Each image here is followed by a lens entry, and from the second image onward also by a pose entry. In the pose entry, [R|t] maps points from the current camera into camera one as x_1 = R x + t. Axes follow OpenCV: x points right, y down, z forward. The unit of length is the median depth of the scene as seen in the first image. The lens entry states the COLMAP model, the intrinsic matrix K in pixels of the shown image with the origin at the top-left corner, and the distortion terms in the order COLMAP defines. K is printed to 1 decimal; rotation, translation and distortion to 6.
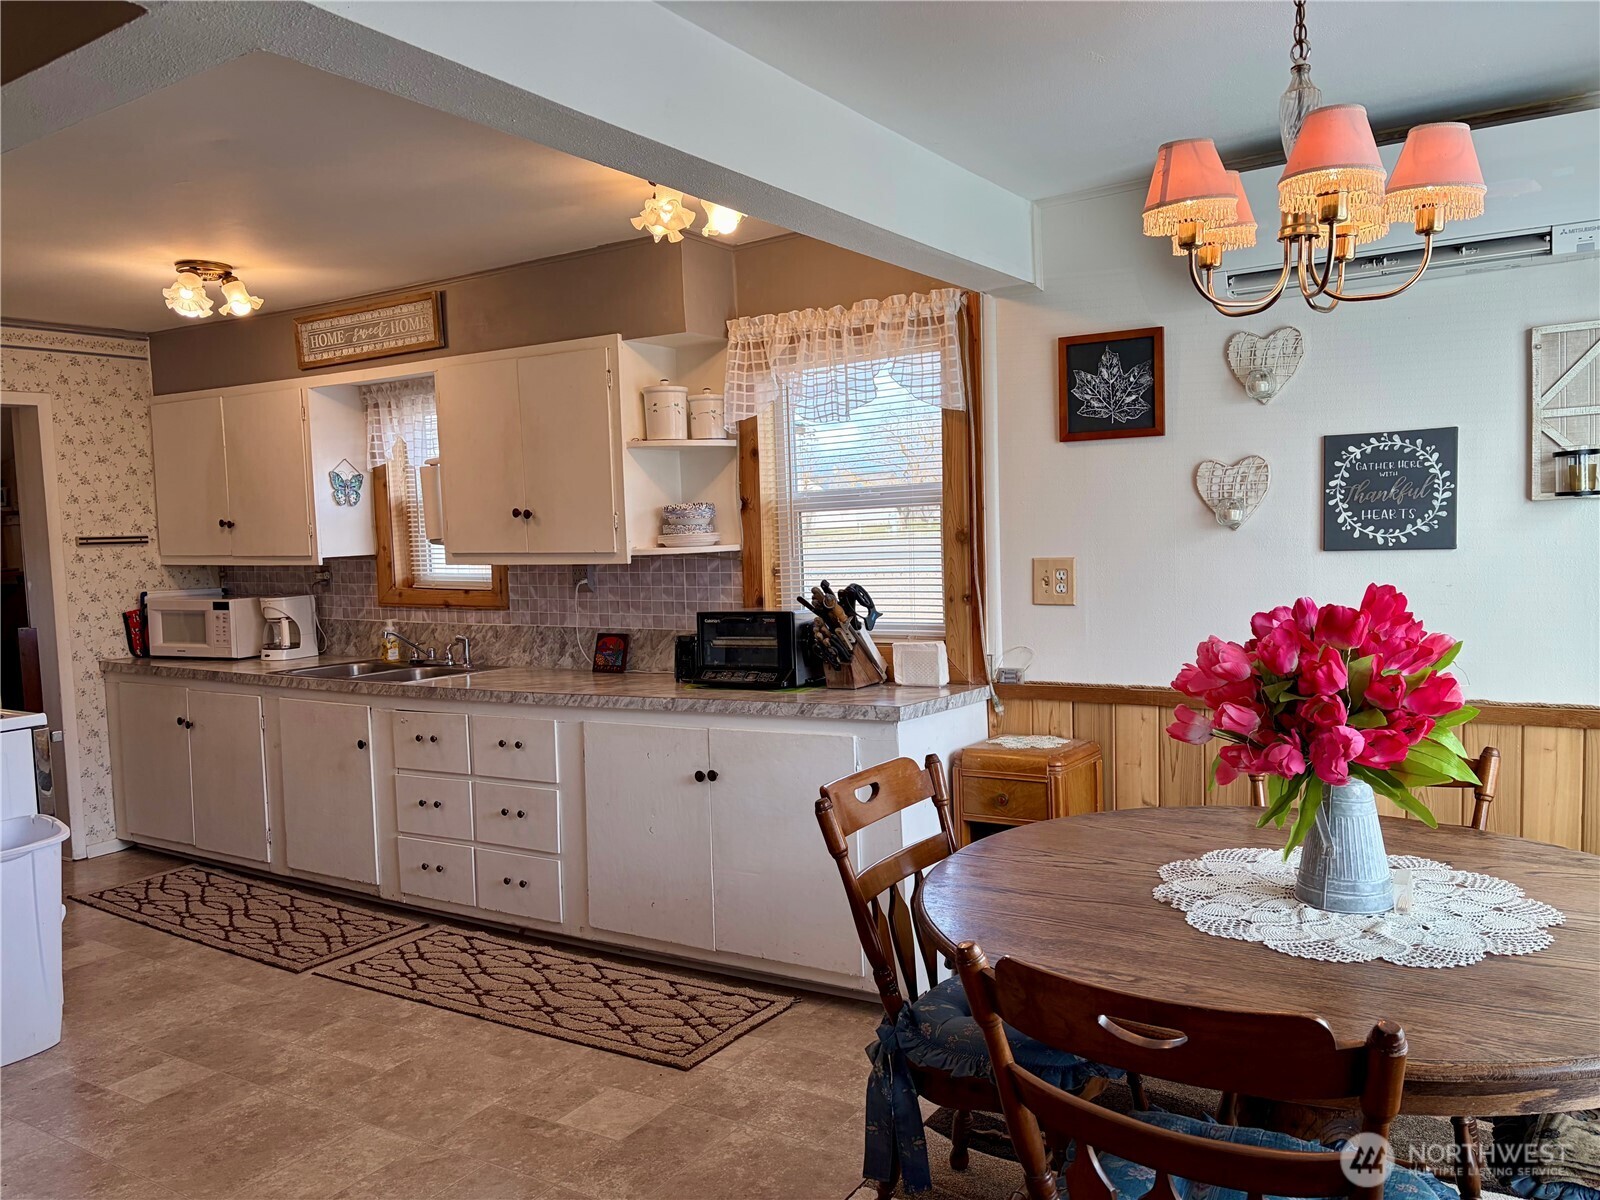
lens RADIAL K [[1190.9, 0, 800.0], [0, 1190.9, 600.0], [0, 0, 1]] dist [0.156212, -0.315011]
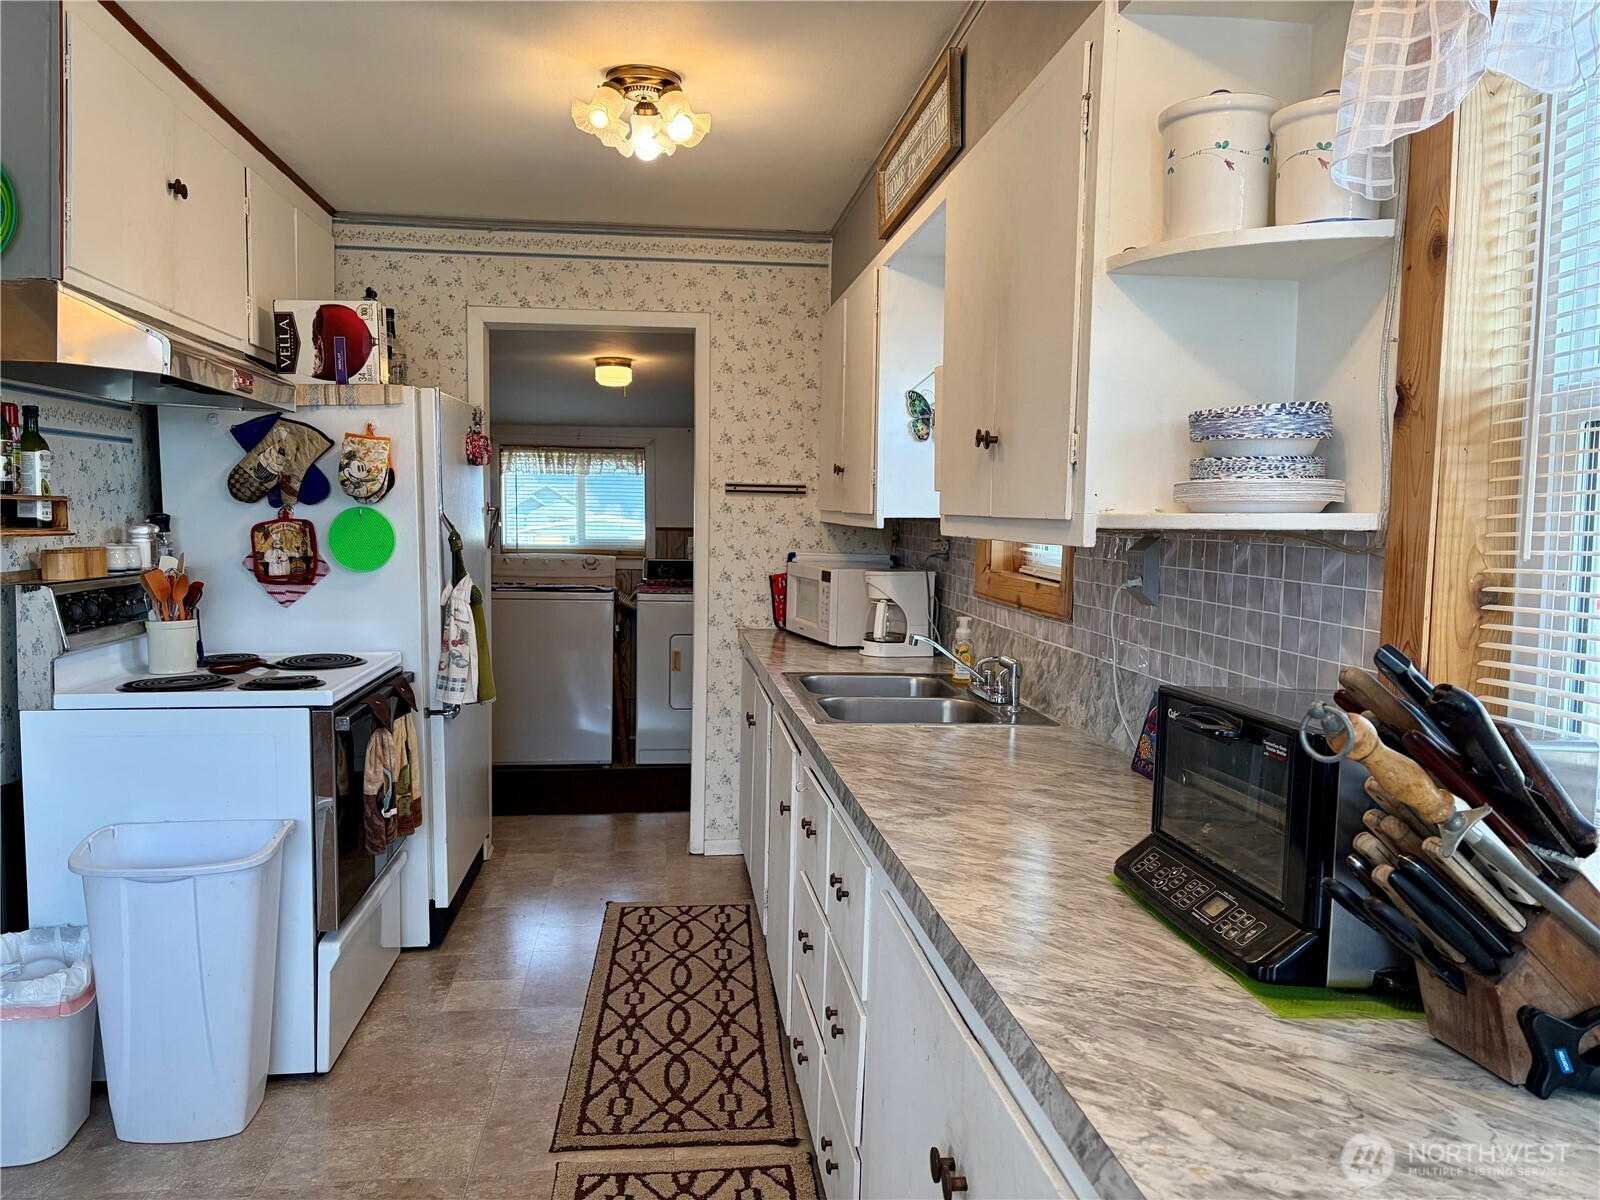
lens RADIAL K [[1190.9, 0, 800.0], [0, 1190.9, 600.0], [0, 0, 1]] dist [0.156212, -0.315011]
pose [[0.616558, 0.095854, -0.781453, 0.110611], [-0.082409, 0.994966, 0.057023, -0.023184], [0.782985, 0.029241, 0.621353, 0.547198]]
